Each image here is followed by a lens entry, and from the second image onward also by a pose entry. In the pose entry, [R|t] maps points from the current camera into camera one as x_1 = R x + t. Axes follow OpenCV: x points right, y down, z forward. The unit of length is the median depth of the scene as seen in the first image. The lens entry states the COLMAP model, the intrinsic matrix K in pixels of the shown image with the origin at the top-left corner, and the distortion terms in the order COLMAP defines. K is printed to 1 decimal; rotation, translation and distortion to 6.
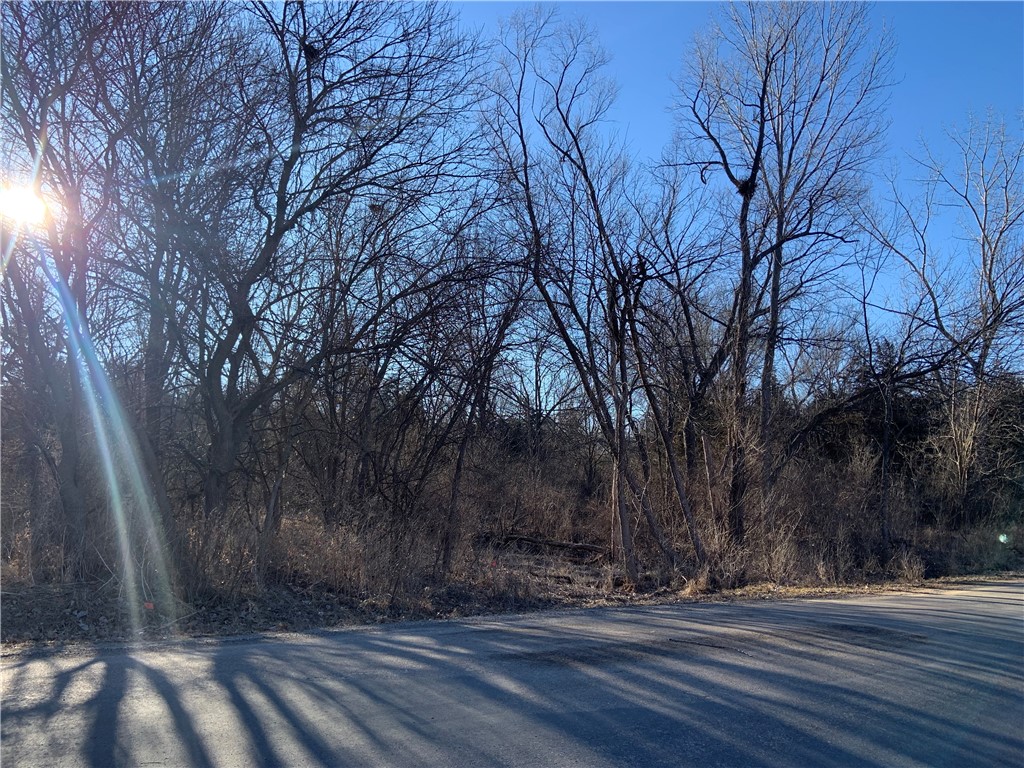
lens RADIAL K [[781.2, 0, 512.0], [0, 781.2, 384.0], [0, 0, 1]] dist [-0.029532, -0.001949]
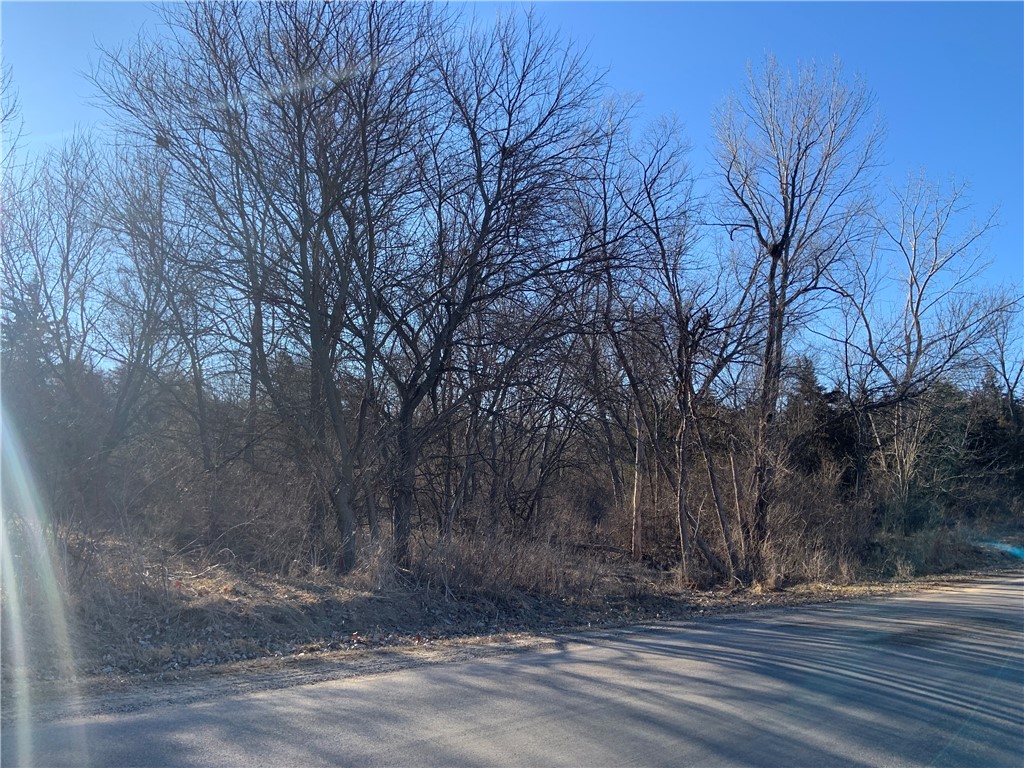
lens RADIAL K [[781.2, 0, 512.0], [0, 781.2, 384.0], [0, 0, 1]] dist [-0.029532, -0.001949]
pose [[0.990674, 0.024920, 0.133959, -0.245565], [-0.025638, 0.999665, 0.003642, -0.040029], [-0.133823, -0.007043, 0.990980, -0.124962]]
